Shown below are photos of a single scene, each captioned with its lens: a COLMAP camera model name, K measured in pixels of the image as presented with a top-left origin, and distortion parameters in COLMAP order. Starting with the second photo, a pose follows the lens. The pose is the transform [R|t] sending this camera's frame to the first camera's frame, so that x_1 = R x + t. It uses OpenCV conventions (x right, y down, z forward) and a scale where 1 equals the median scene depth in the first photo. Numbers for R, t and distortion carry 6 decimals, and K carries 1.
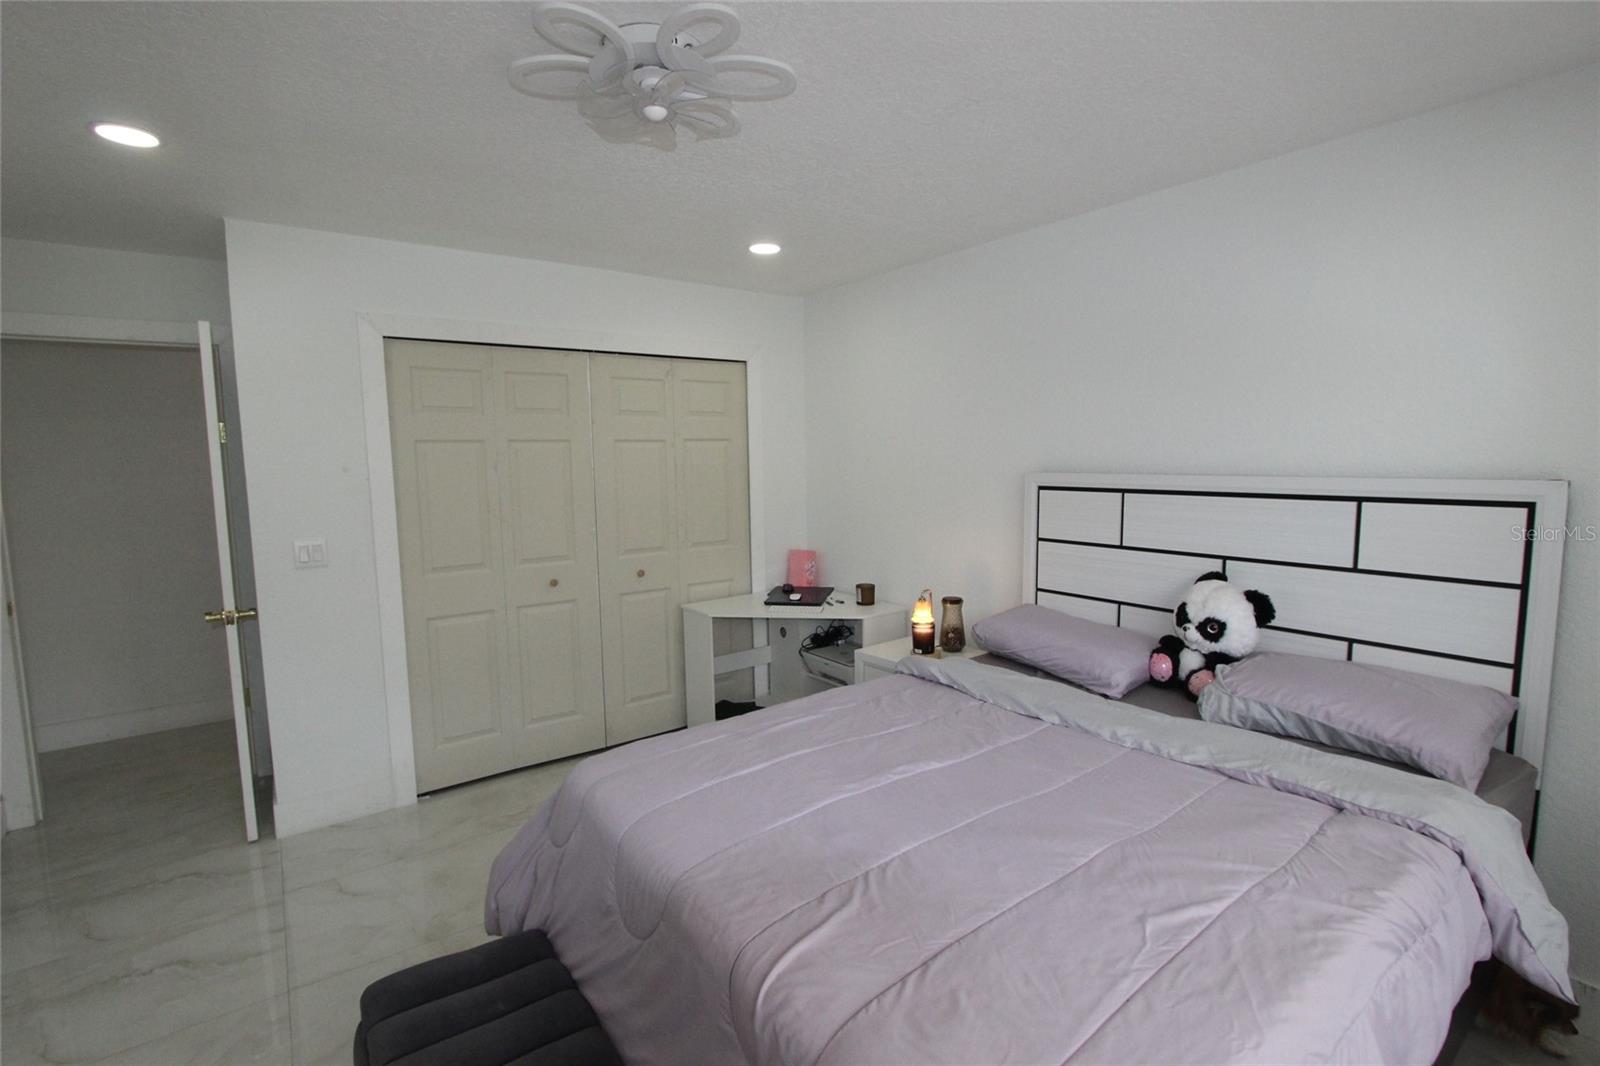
lens RADIAL K [[736.7, 0, 805.2], [0, 736.7, 531.8], [0, 0, 1]] dist [-0.022706, 0.003501]
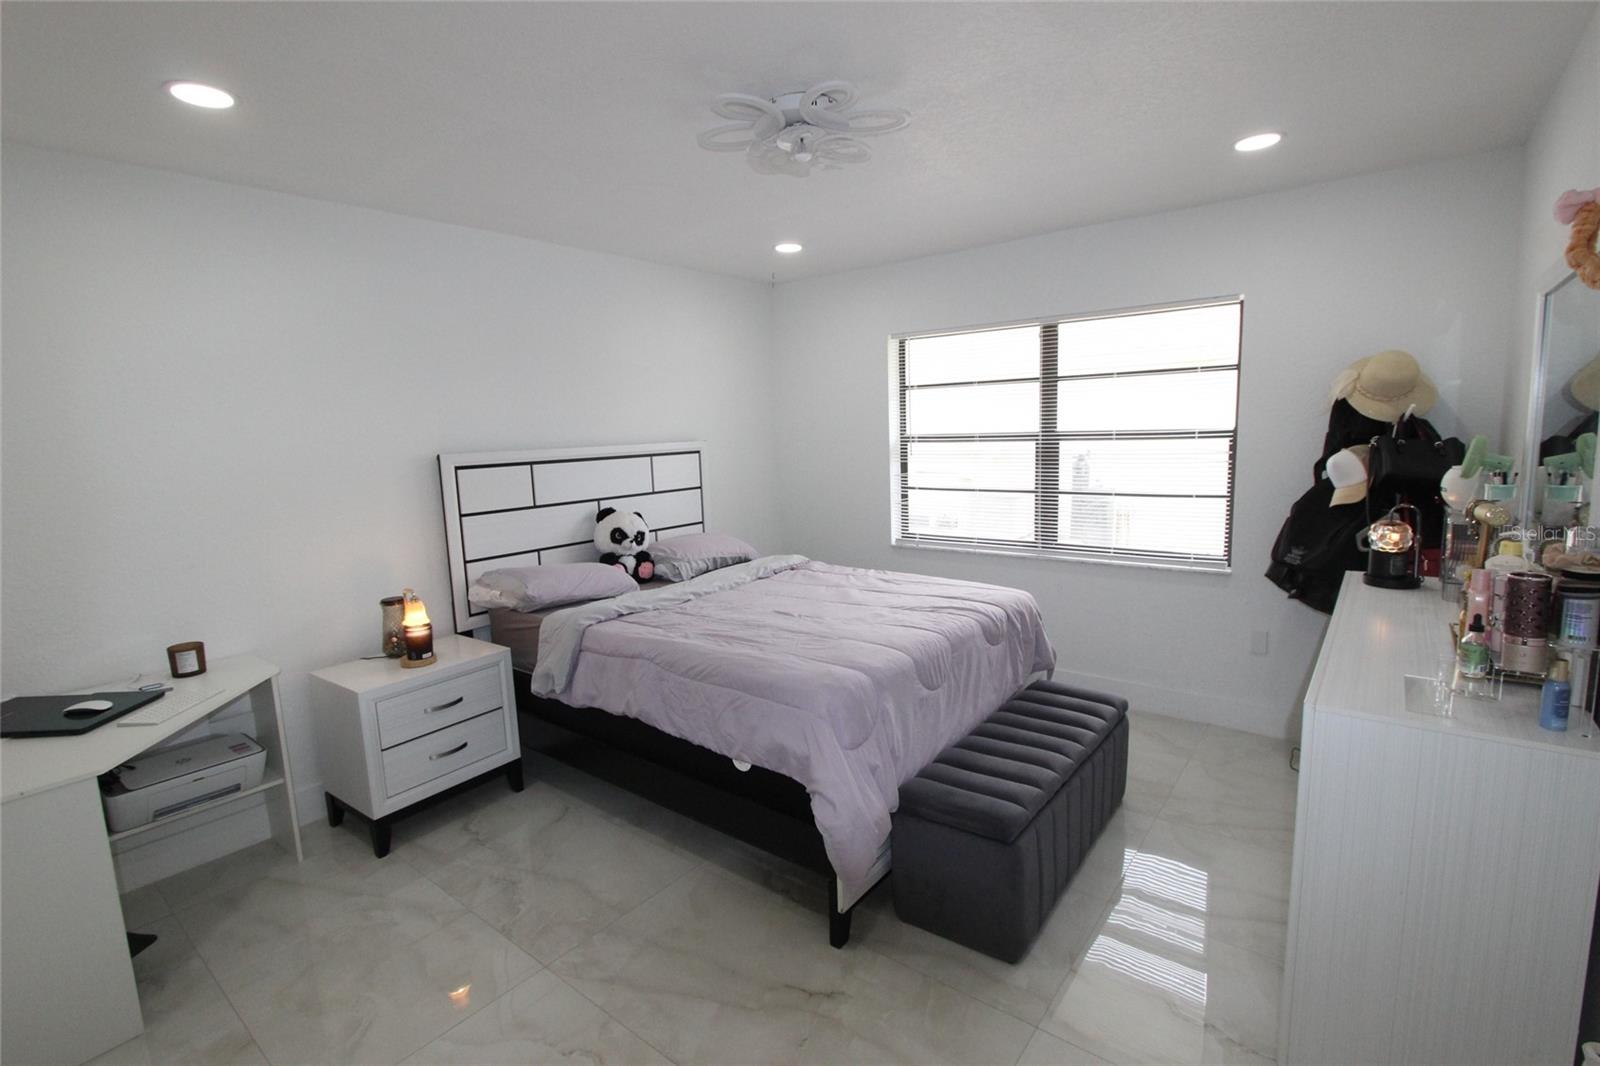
lens RADIAL K [[736.7, 0, 805.2], [0, 736.7, 531.8], [0, 0, 1]] dist [-0.022706, 0.003501]
pose [[-0.289754, -0.128294, 0.948464, -0.964436], [0.126797, 0.977095, 0.170903, -0.099978], [-0.948665, 0.169782, -0.266849, 0.934279]]
